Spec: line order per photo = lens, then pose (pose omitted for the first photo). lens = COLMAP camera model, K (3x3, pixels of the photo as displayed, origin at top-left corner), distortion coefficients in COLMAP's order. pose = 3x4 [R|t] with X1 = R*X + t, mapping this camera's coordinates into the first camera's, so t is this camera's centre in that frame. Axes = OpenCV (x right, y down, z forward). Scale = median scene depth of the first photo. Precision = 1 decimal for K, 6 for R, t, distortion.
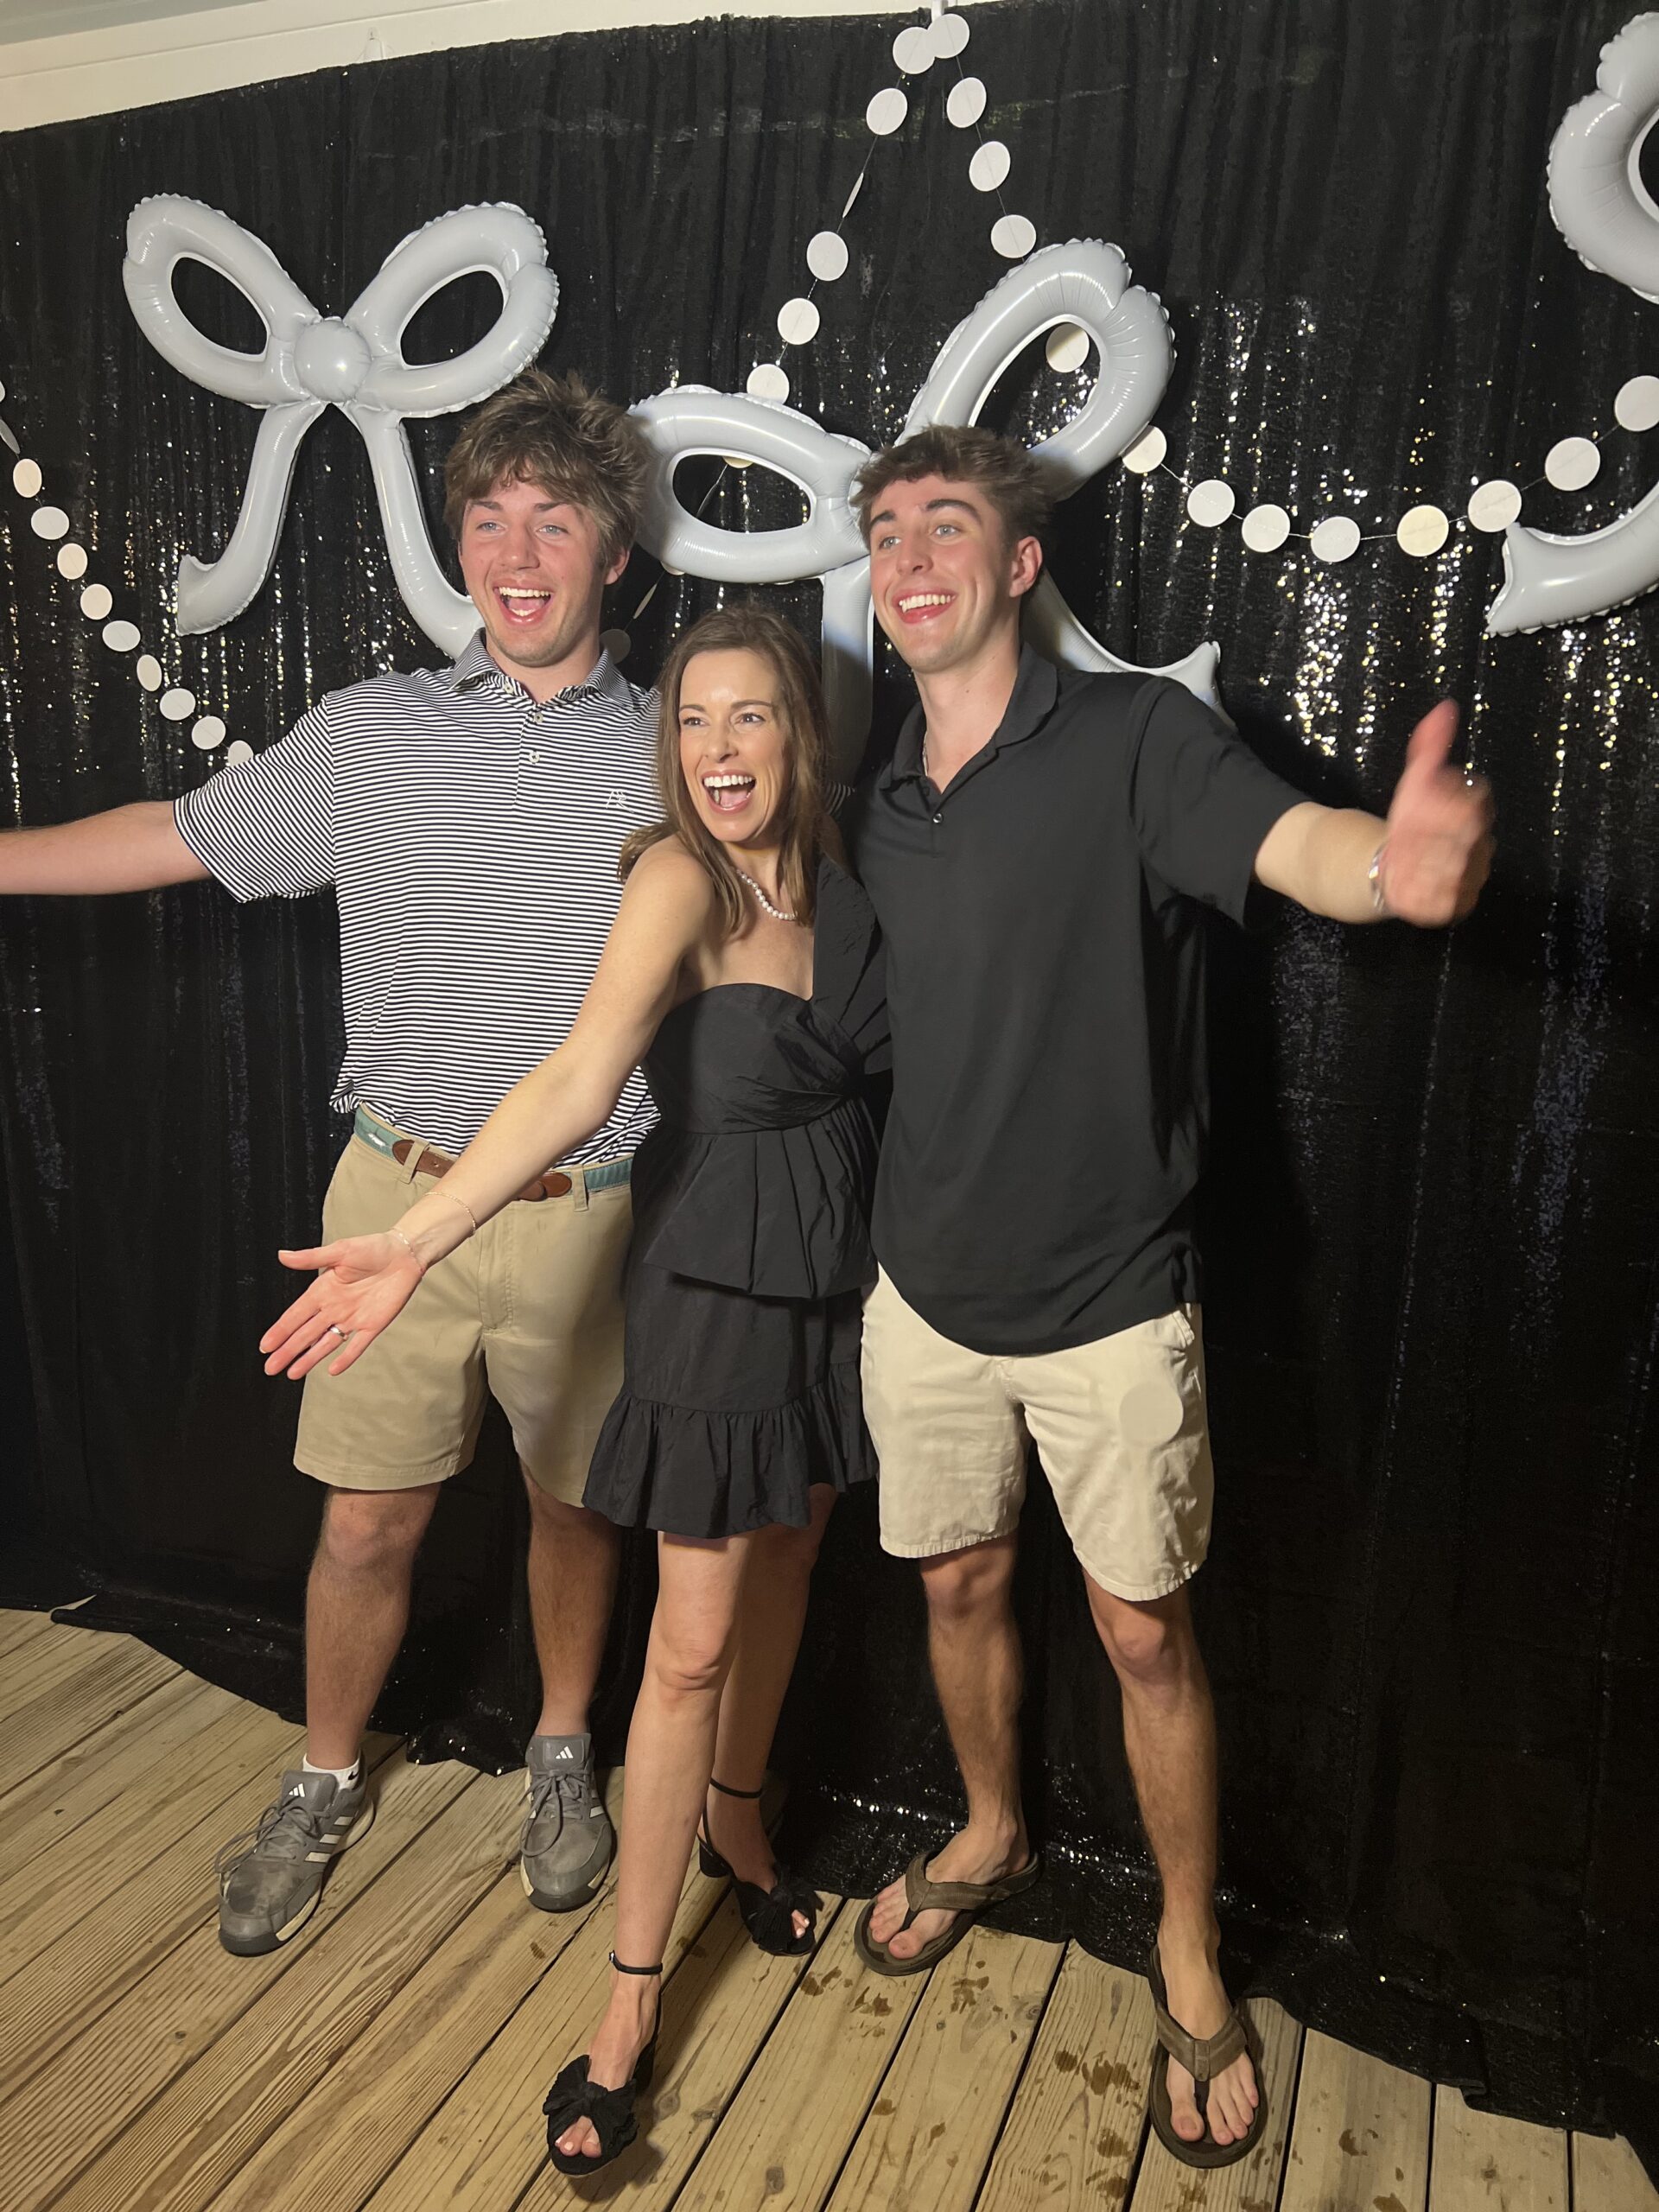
lens RADIAL K [[1680.1, 0, 824.9], [0, 1680.1, 1116.0], [0, 0, 1]] dist [-0.012790, -0.017140]
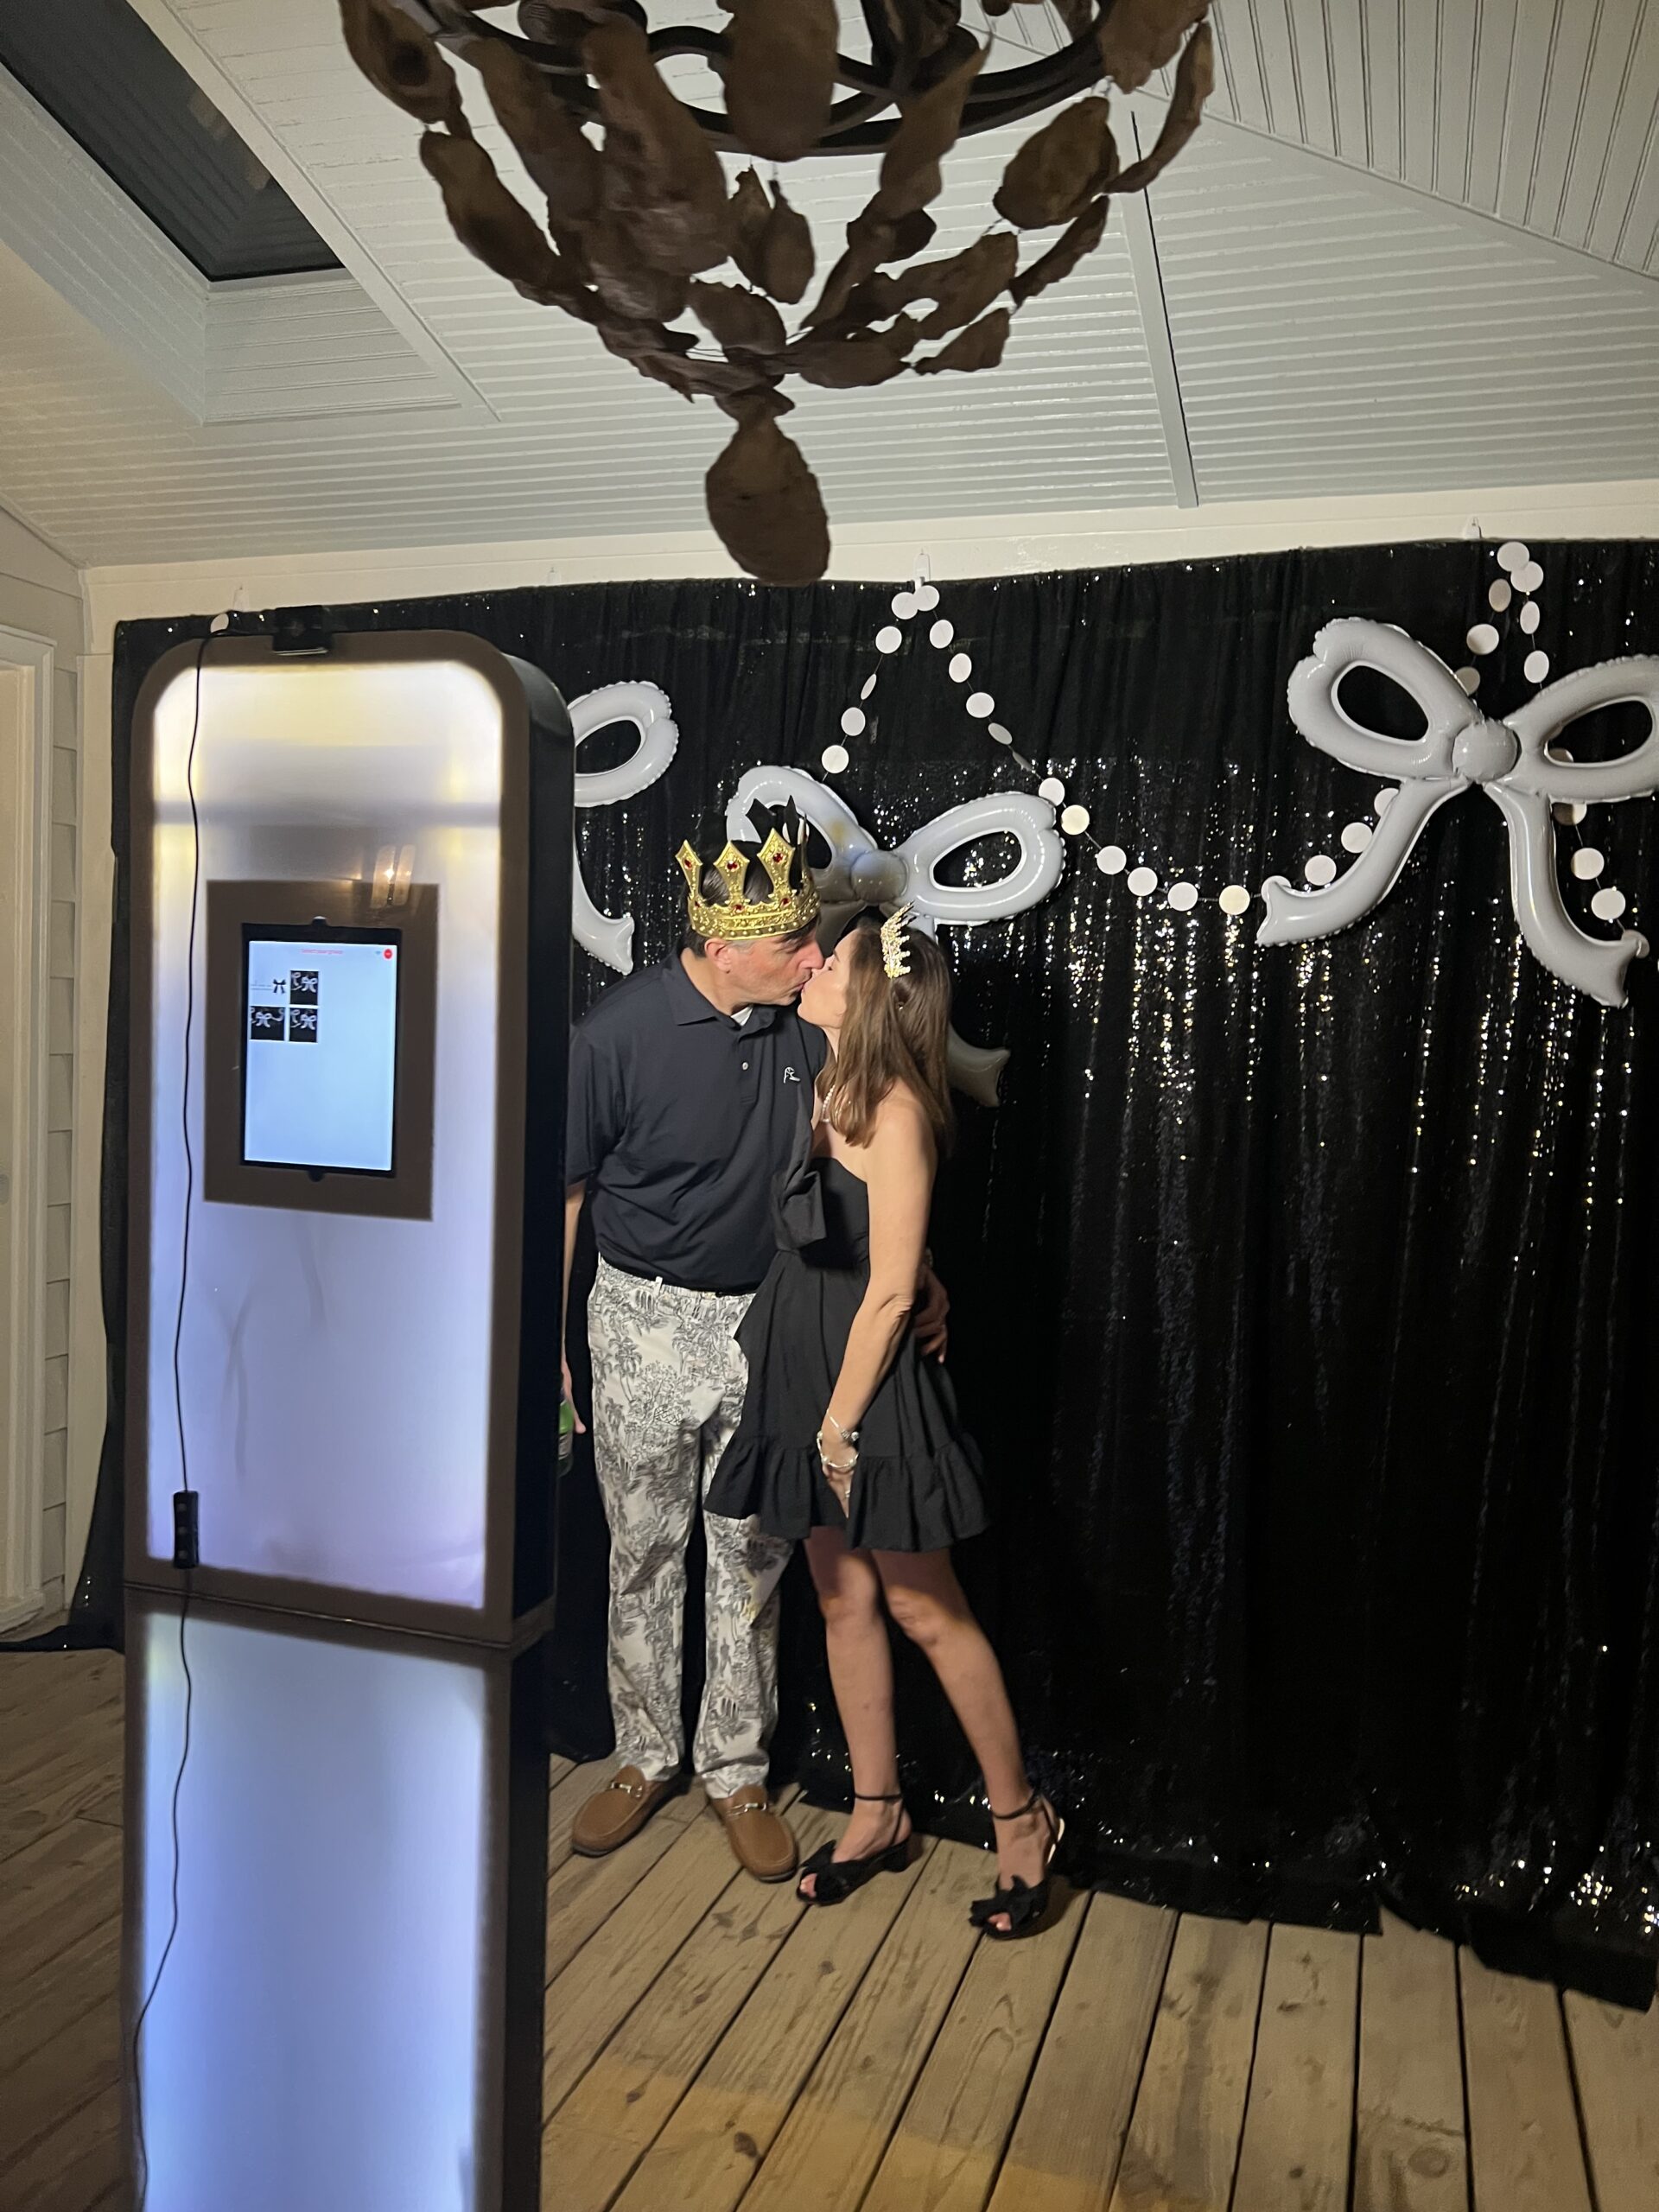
lens RADIAL K [[1680.1, 0, 831.3], [0, 1680.1, 1099.3], [0, 0, 1]] dist [-0.012790, -0.017140]
pose [[0.998907, 0.005264, 0.046434, -0.094858], [0.002257, 0.987043, -0.160440, 0.110772], [-0.046677, 0.160369, 0.985953, -0.561031]]
